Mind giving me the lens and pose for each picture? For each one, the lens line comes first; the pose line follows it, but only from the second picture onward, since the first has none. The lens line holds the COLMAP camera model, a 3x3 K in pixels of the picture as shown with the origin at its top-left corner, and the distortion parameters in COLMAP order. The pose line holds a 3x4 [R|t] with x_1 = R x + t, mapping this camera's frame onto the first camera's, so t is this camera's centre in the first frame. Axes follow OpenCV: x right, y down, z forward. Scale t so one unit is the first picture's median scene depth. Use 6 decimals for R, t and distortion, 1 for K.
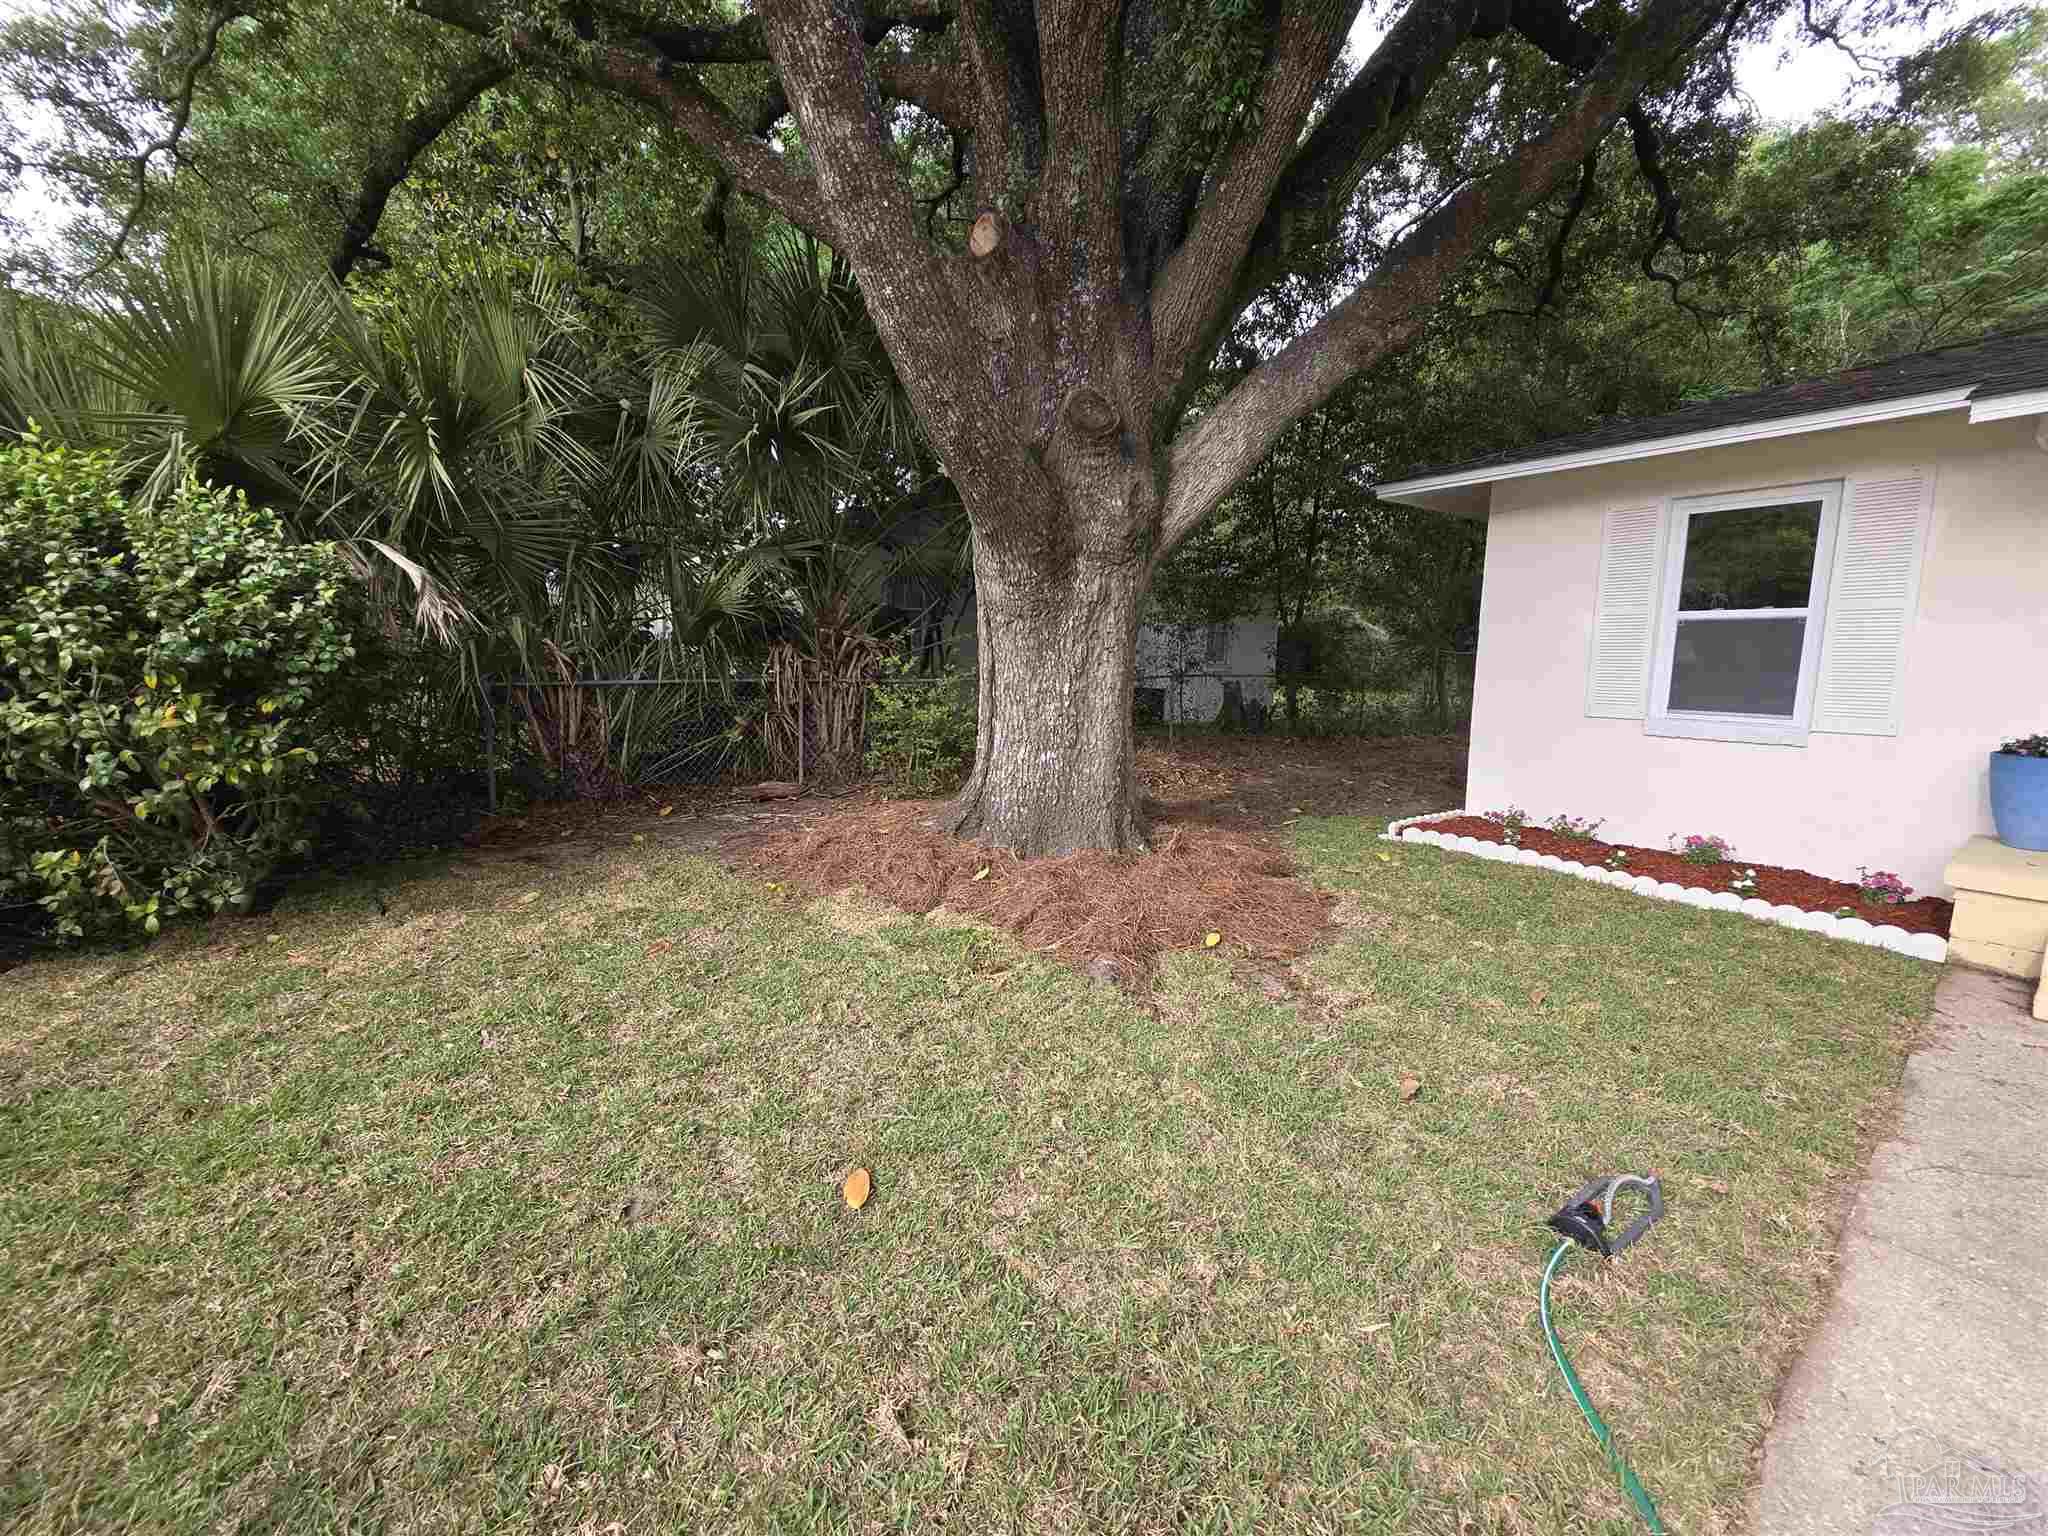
lens RADIAL K [[813.3, 0, 1024.0], [0, 813.3, 768.0], [0, 0, 1]] dist [0.006615, -0.000005]
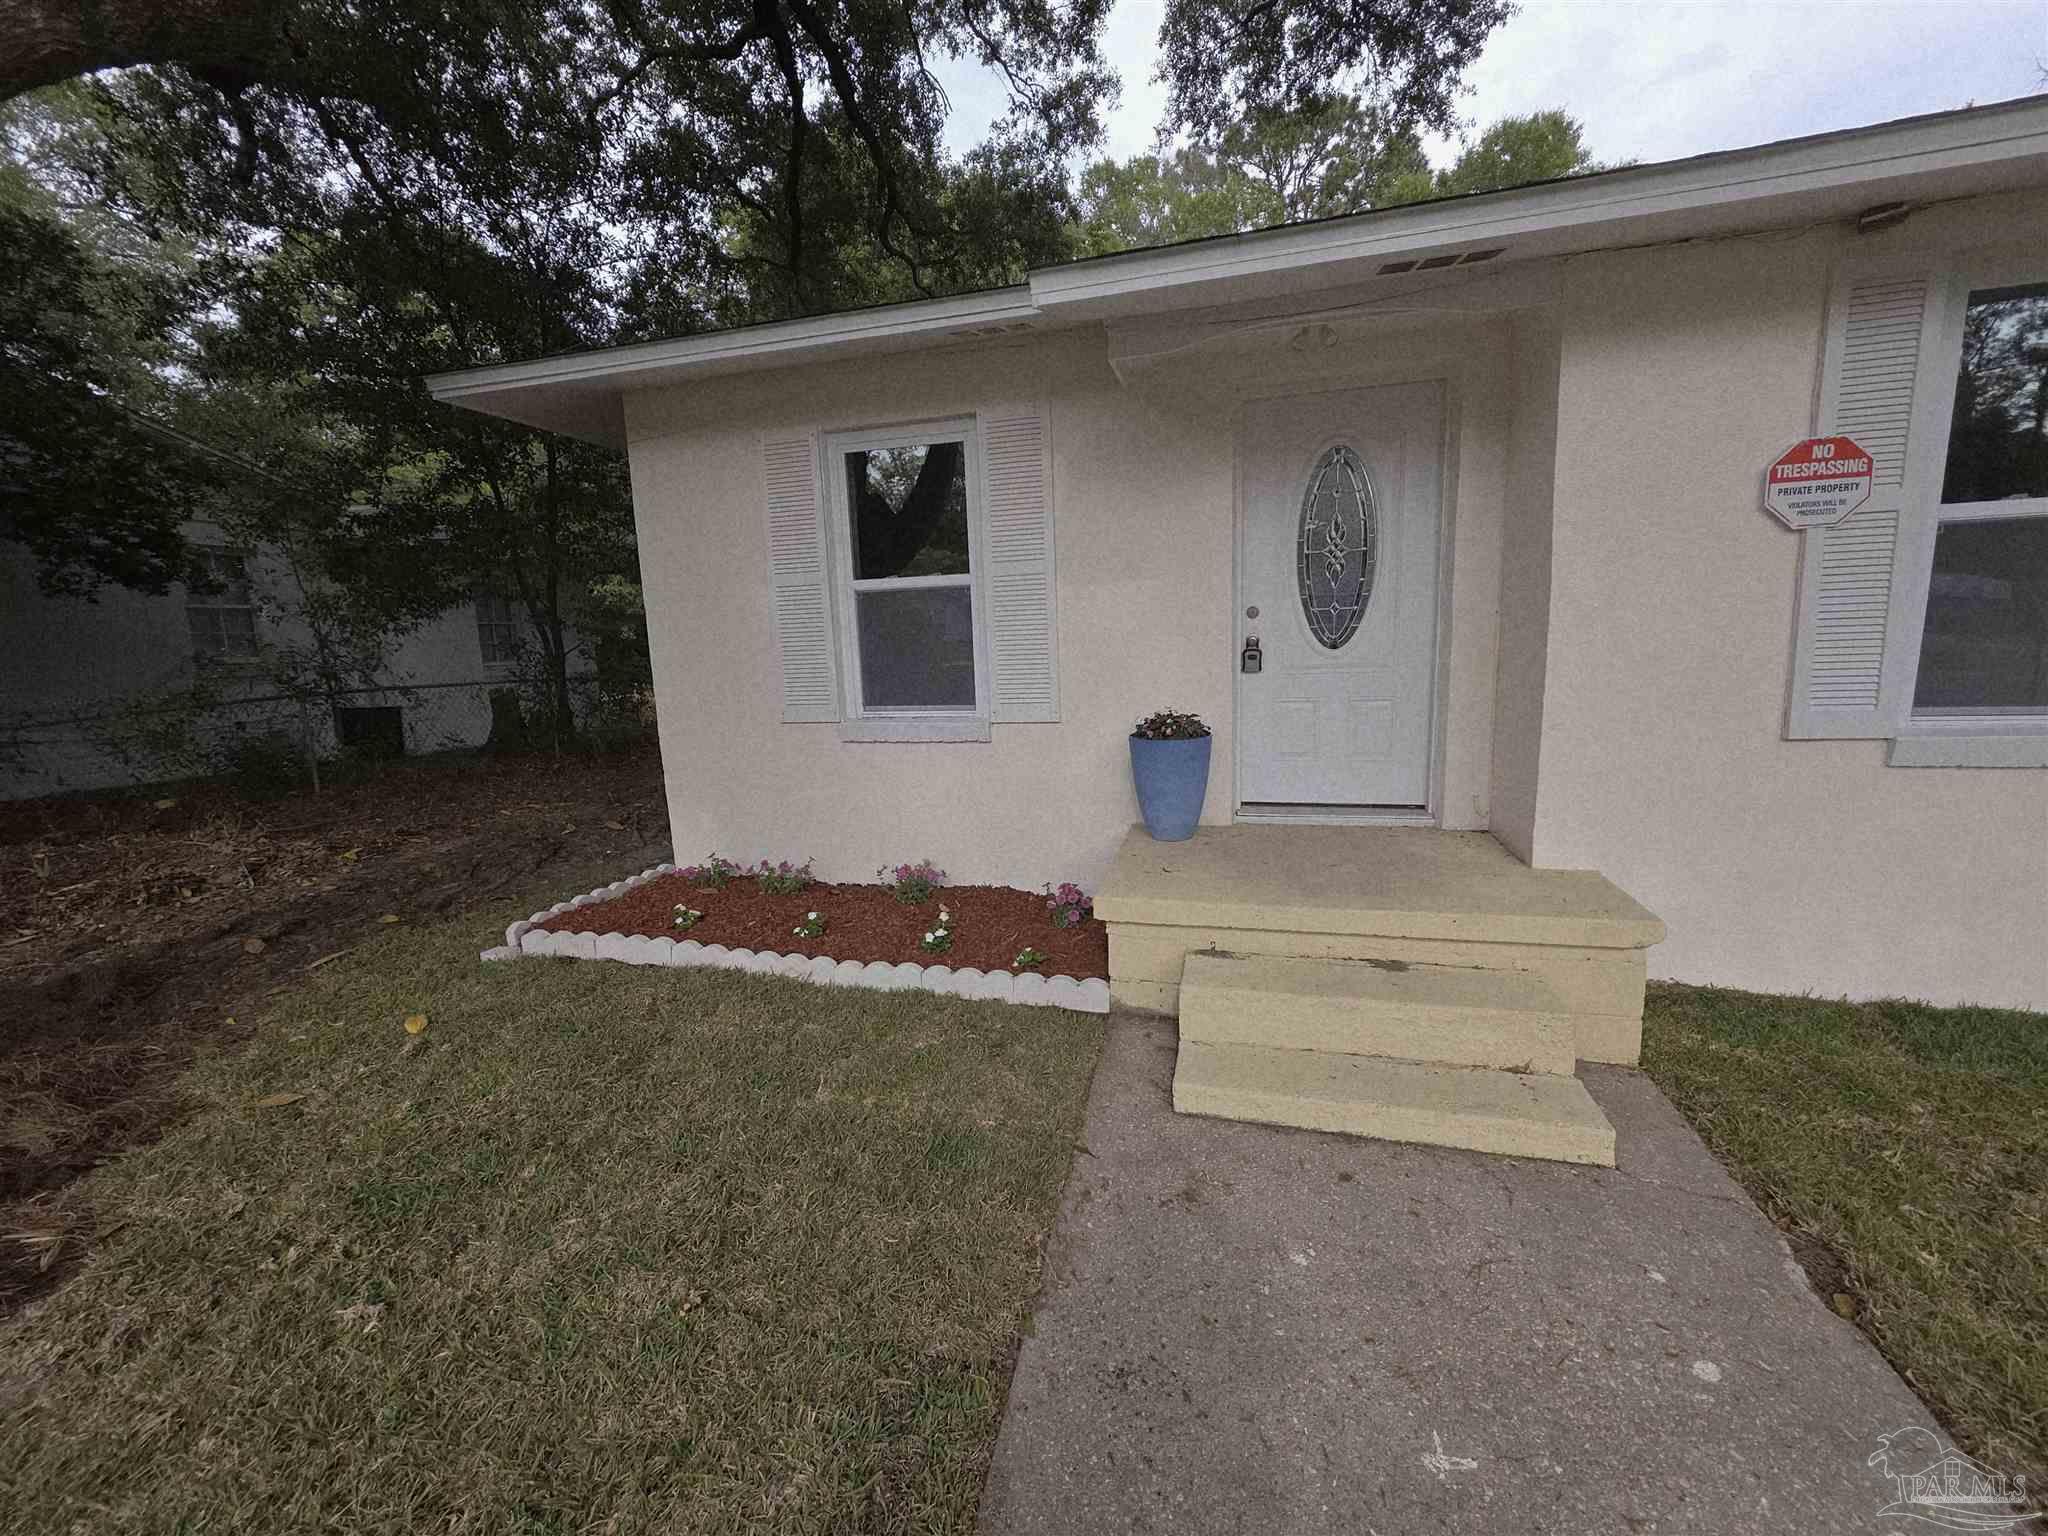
lens RADIAL K [[813.3, 0, 1024.0], [0, 813.3, 768.0], [0, 0, 1]] dist [0.006615, -0.000005]
pose [[0.782532, -0.137731, 0.607185, 0.460863], [0.129867, 0.989882, 0.057169, -0.040704], [-0.608915, 0.034117, 0.792502, 0.313883]]
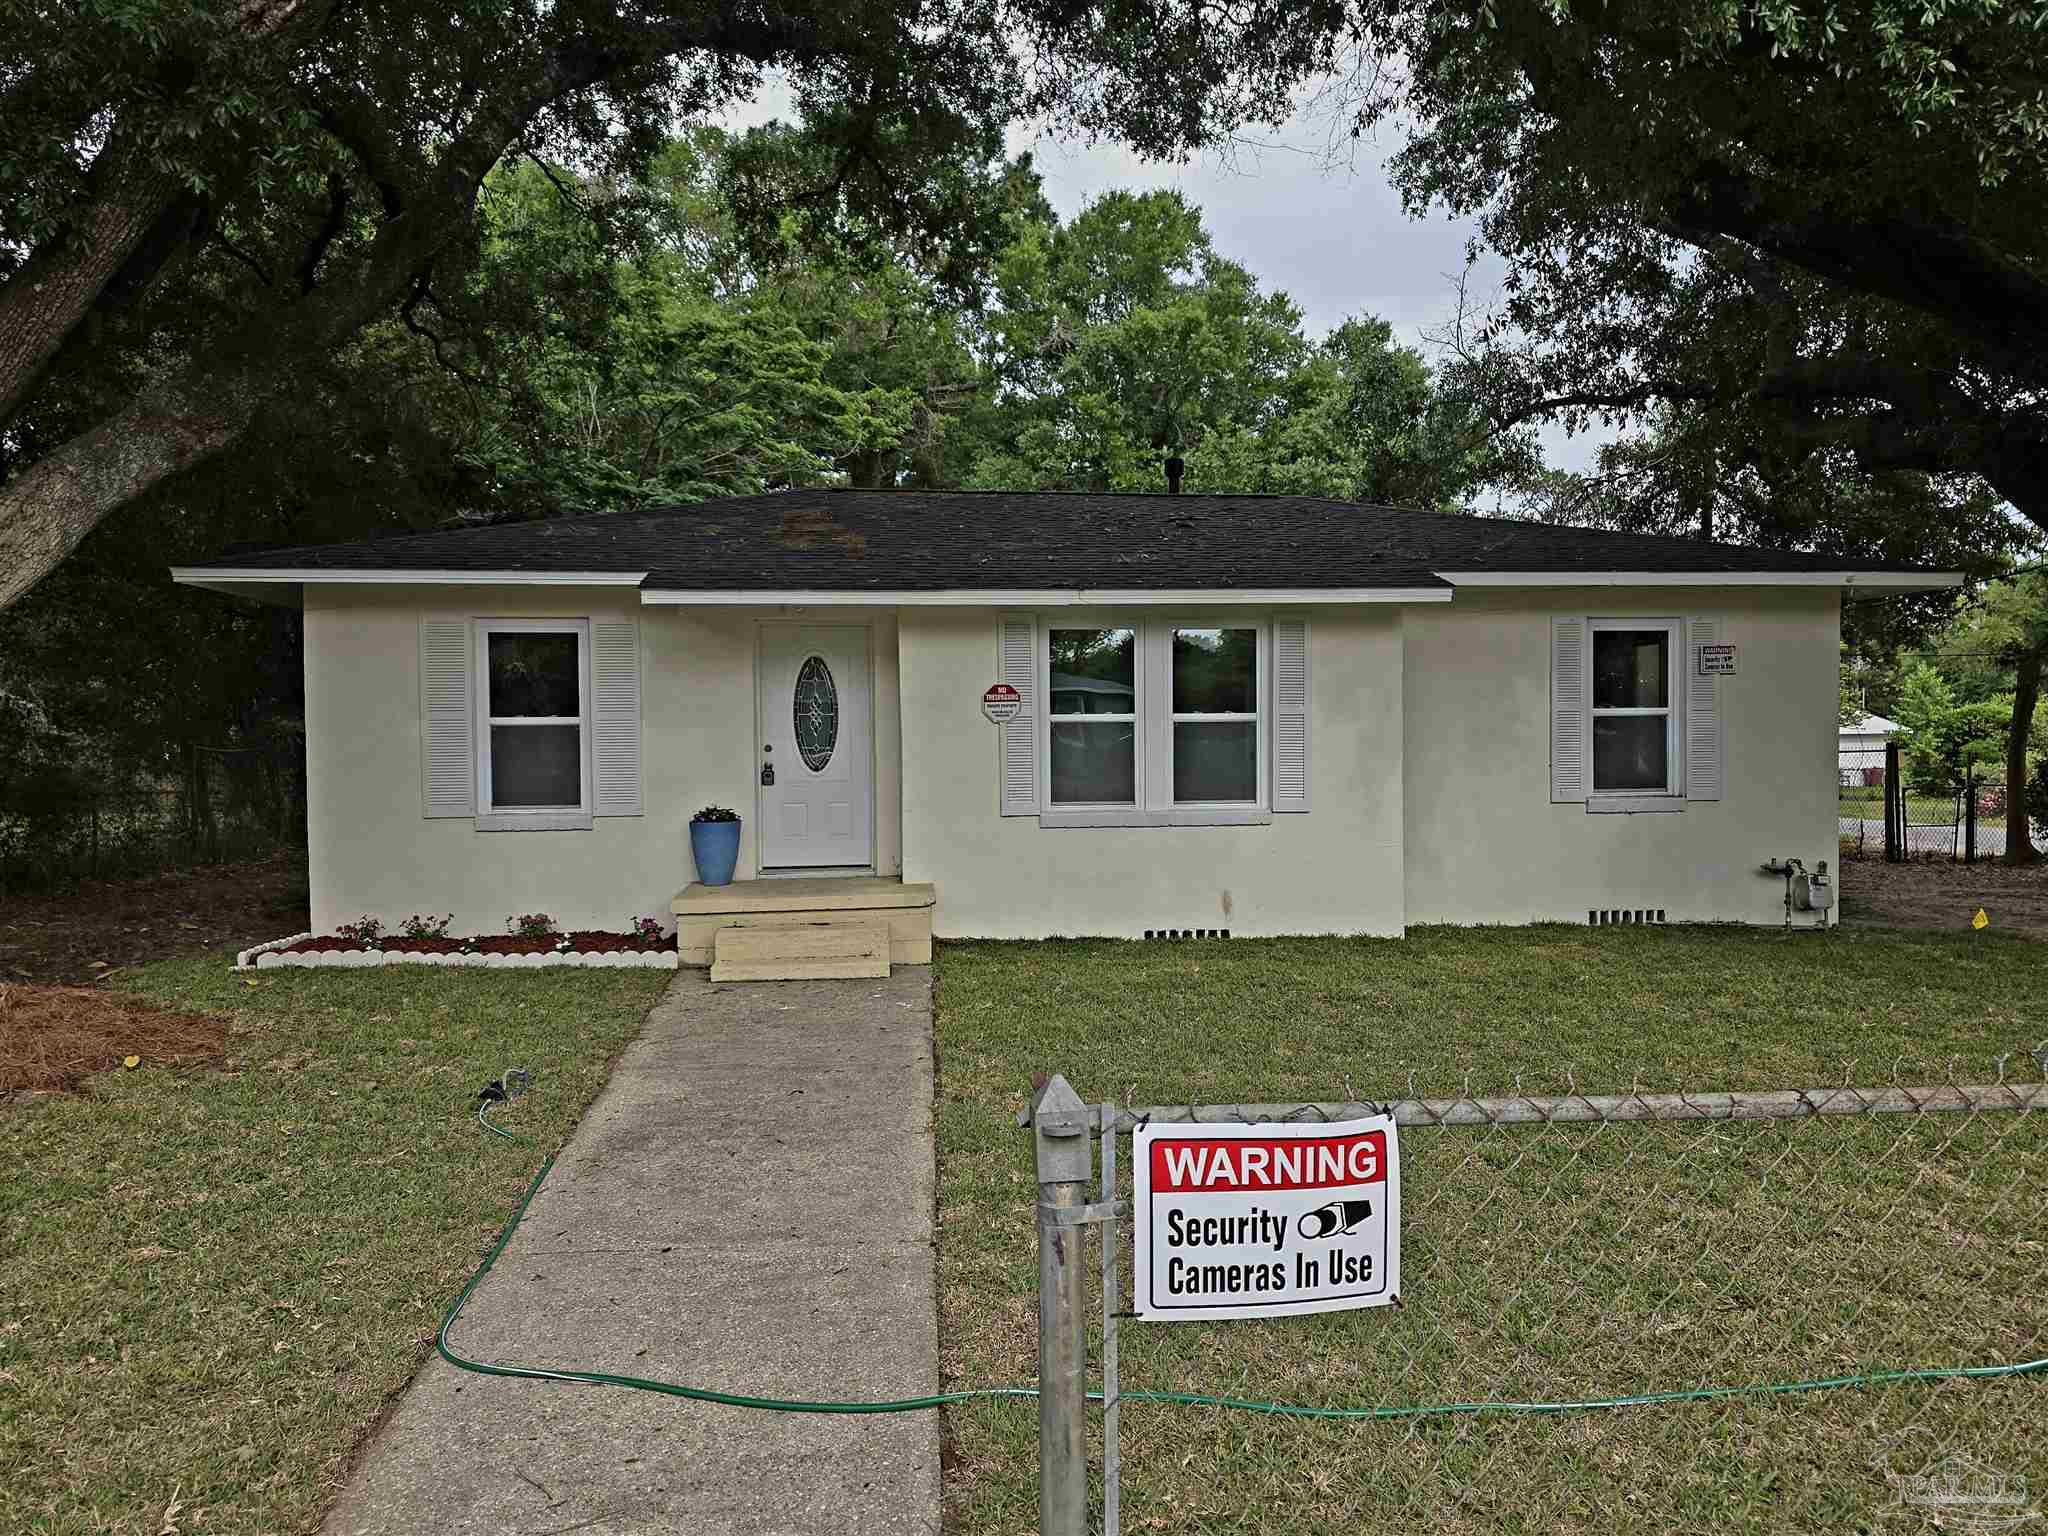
lens RADIAL K [[1370.8, 0, 1059.8], [0, 1370.8, 756.6], [0, 0, 1]] dist [0.054219, -0.055655]
pose [[0.483204, -0.023576, 0.875190, -0.494070], [0.135059, 0.989679, -0.047908, 0.057747], [-0.865028, 0.141351, 0.481401, -0.596526]]
